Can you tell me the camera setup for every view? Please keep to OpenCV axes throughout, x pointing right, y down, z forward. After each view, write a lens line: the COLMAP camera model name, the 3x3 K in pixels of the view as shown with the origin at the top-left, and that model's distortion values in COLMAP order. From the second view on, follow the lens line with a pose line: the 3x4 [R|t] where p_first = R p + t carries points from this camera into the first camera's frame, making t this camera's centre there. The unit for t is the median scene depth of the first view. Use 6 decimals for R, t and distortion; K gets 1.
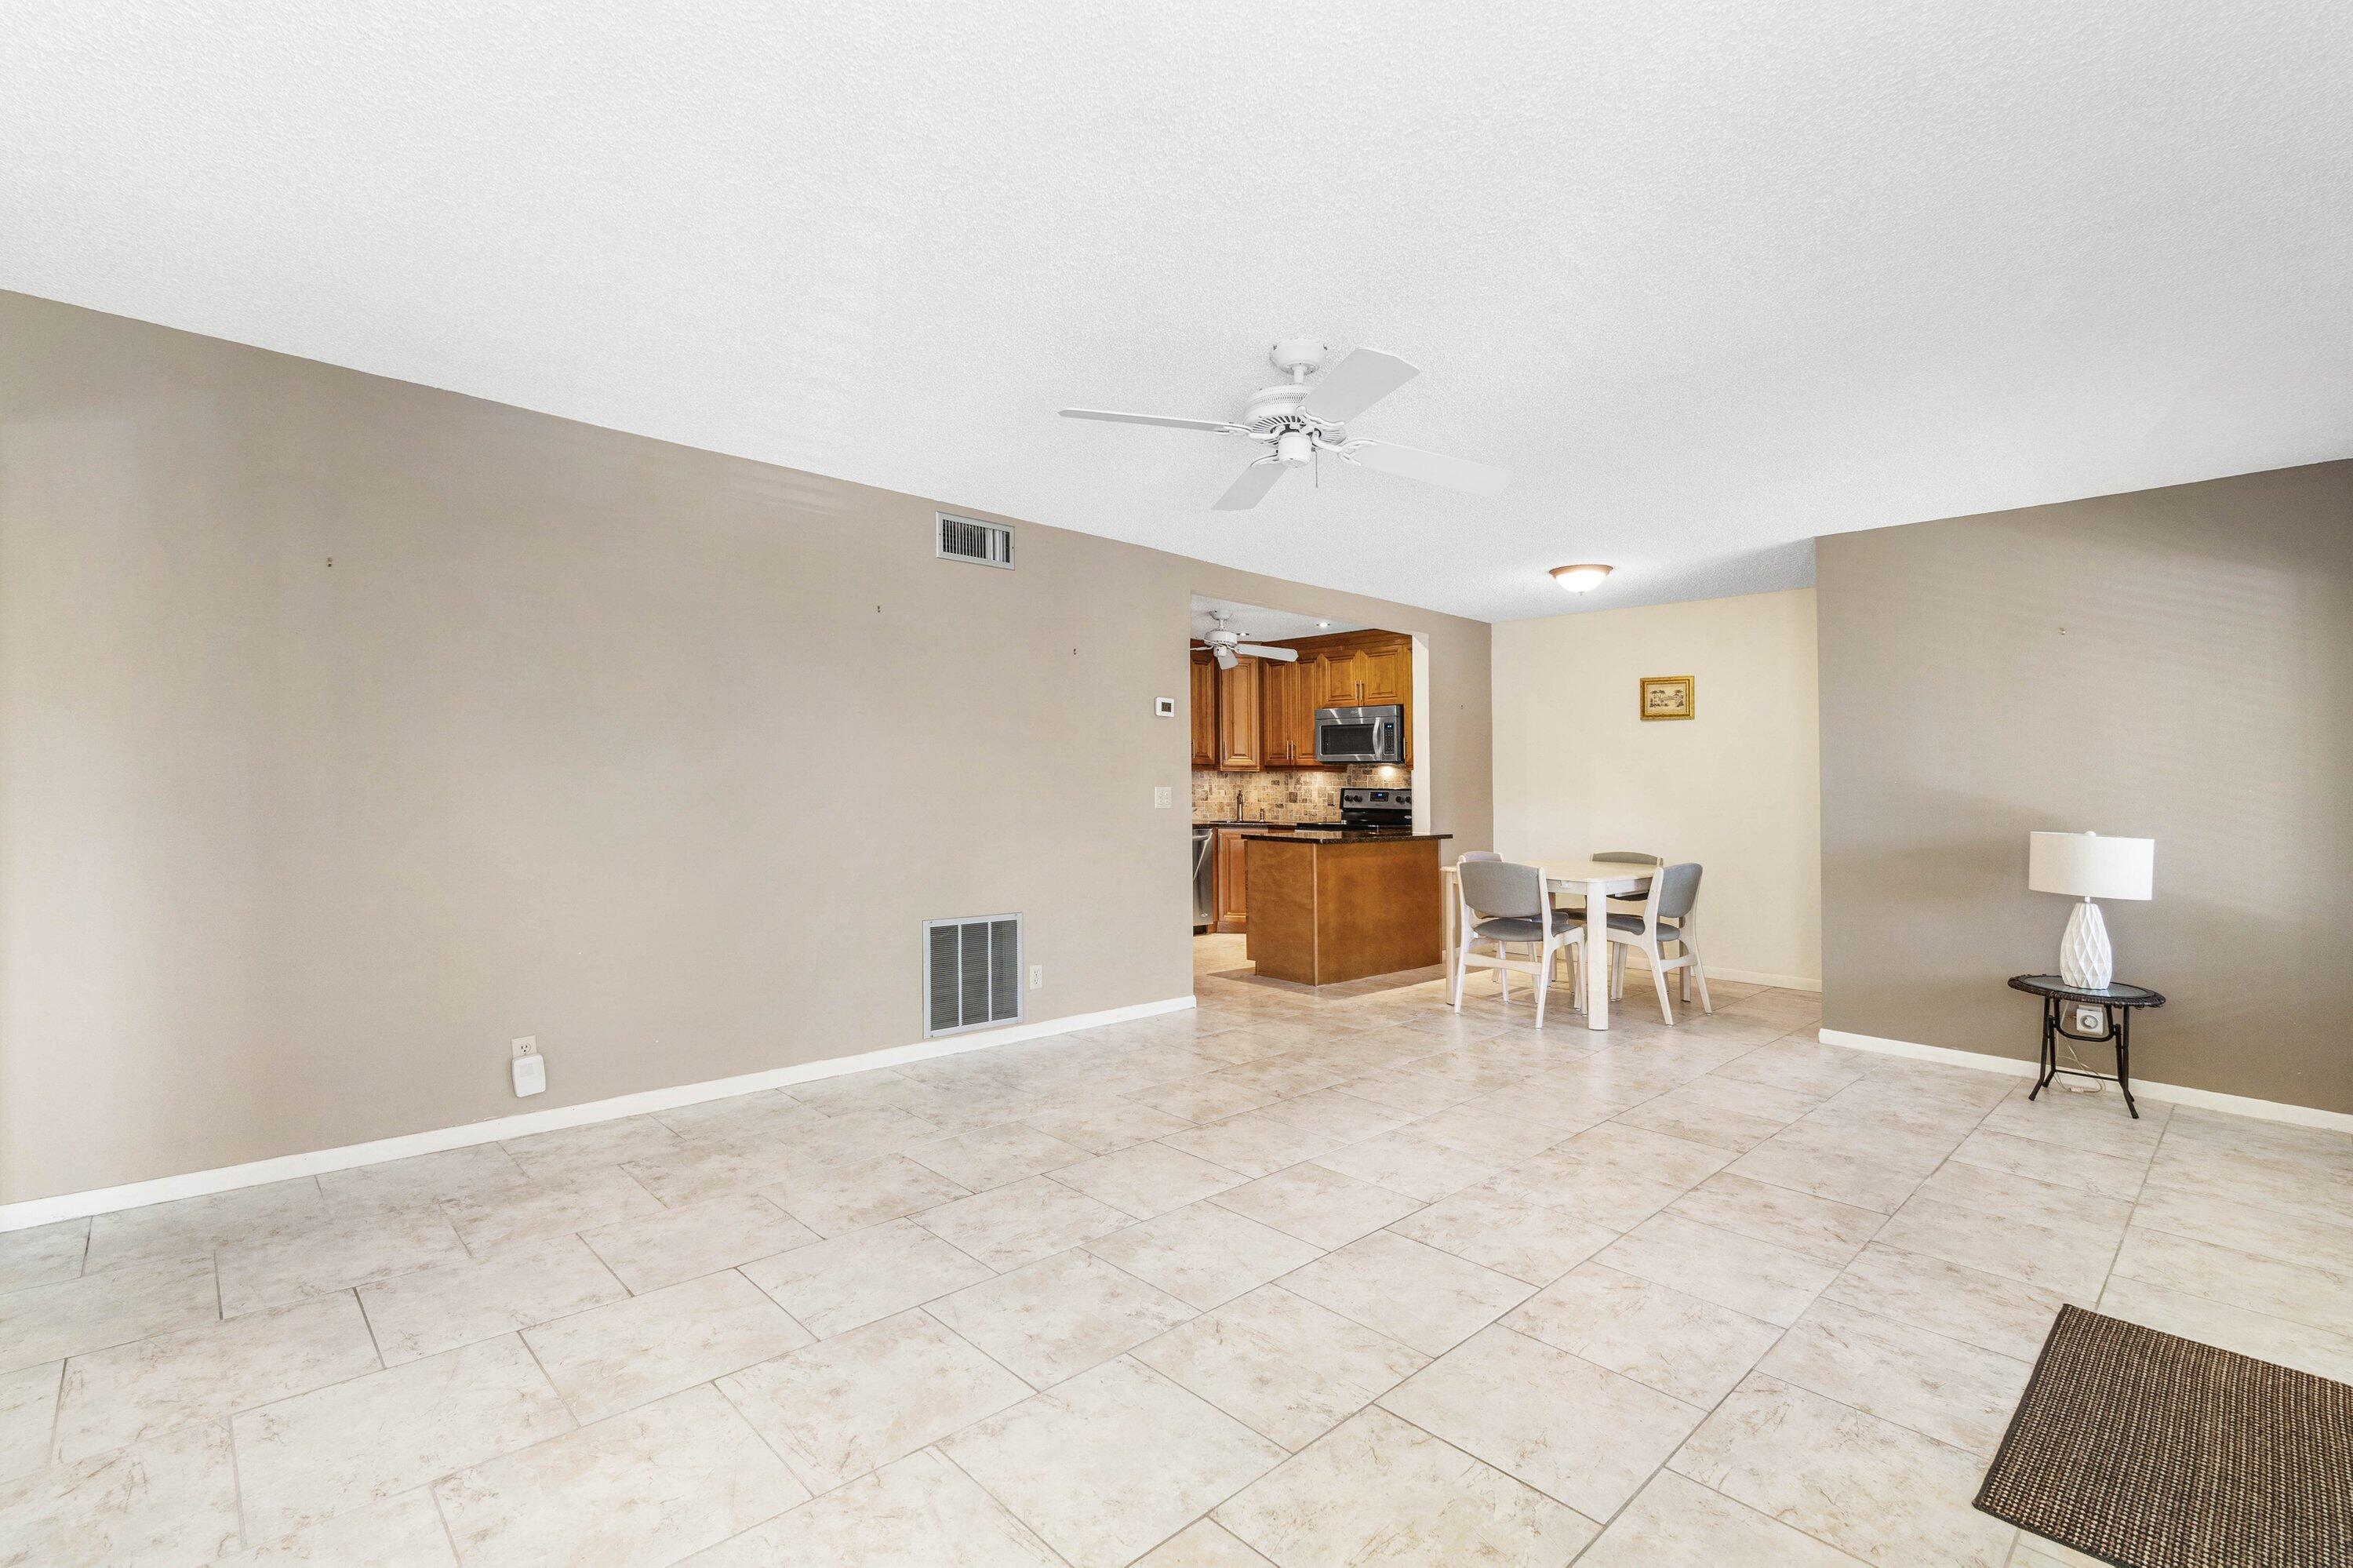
lens RADIAL K [[1054.3, 0, 1125.0], [0, 1054.3, 759.9], [0, 0, 1]] dist [-0.003548, 0.001886]
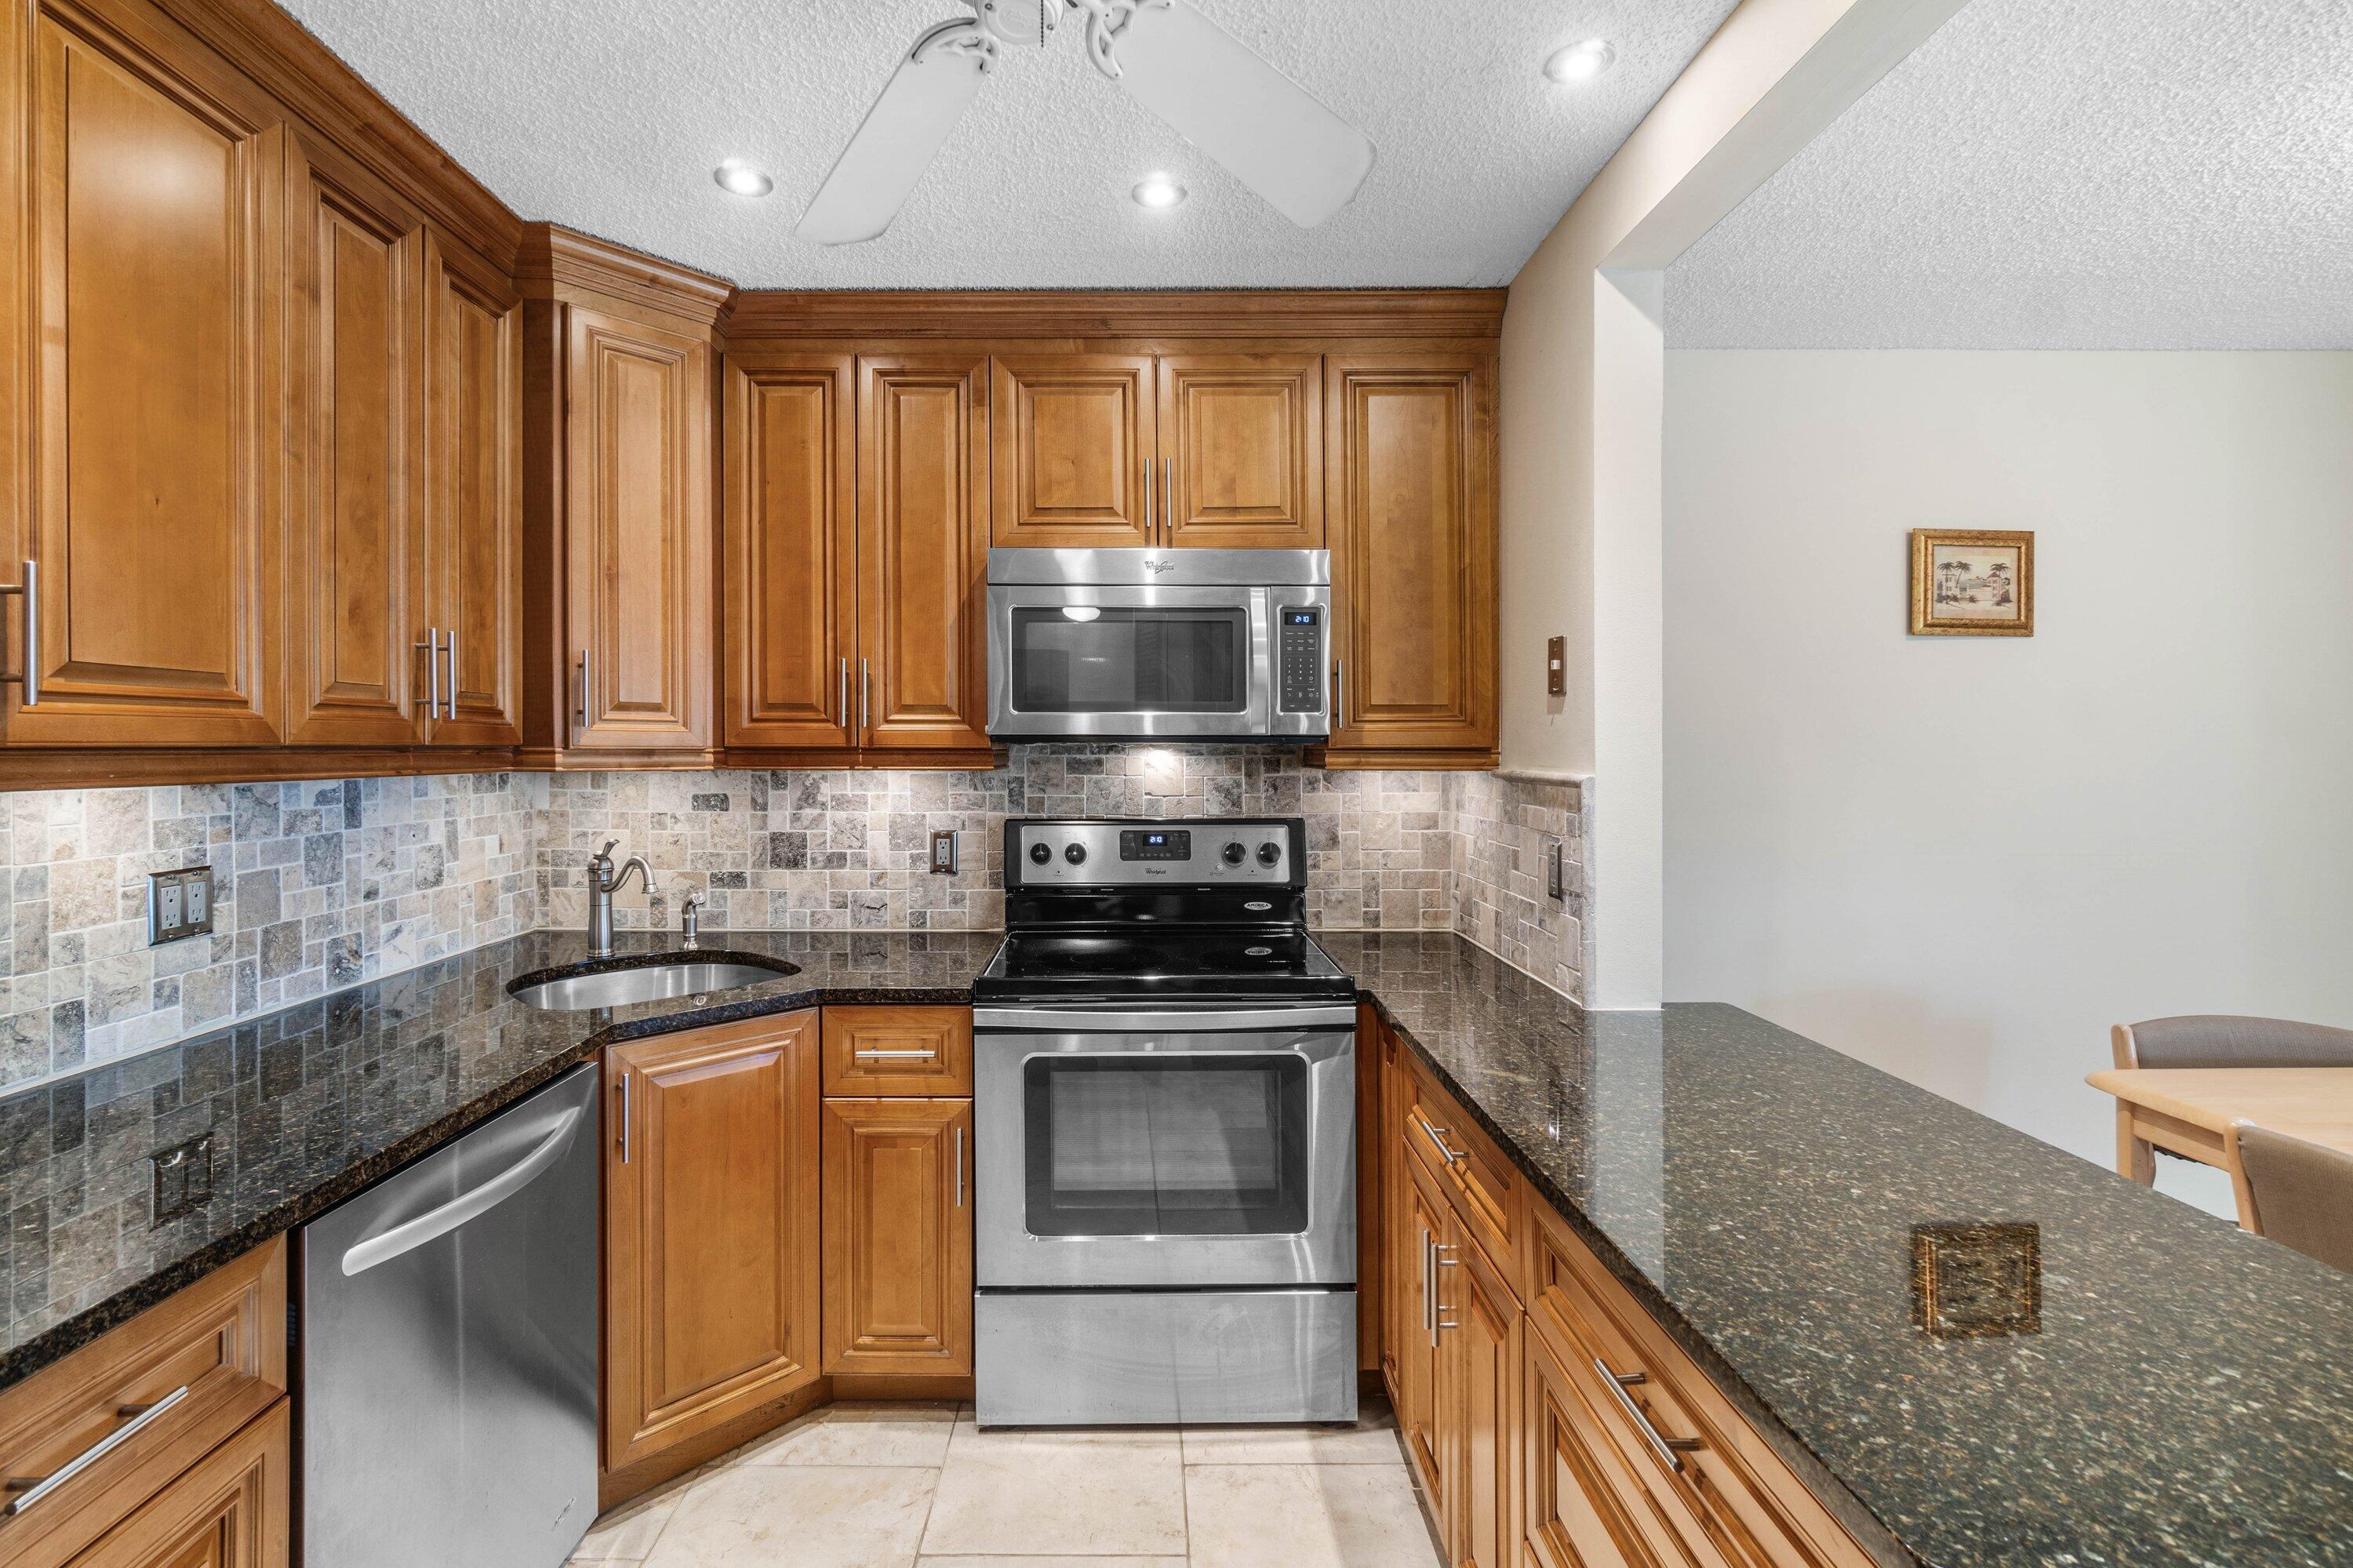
lens RADIAL K [[1054.3, 0, 1142.1], [0, 1054.3, 743.2], [0, 0, 1]] dist [-0.003548, 0.001886]
pose [[0.650828, -0.012440, 0.759123, -0.004957], [-0.007636, 0.999708, 0.022929, -0.003733], [-0.759187, -0.020720, 0.650543, 0.966605]]
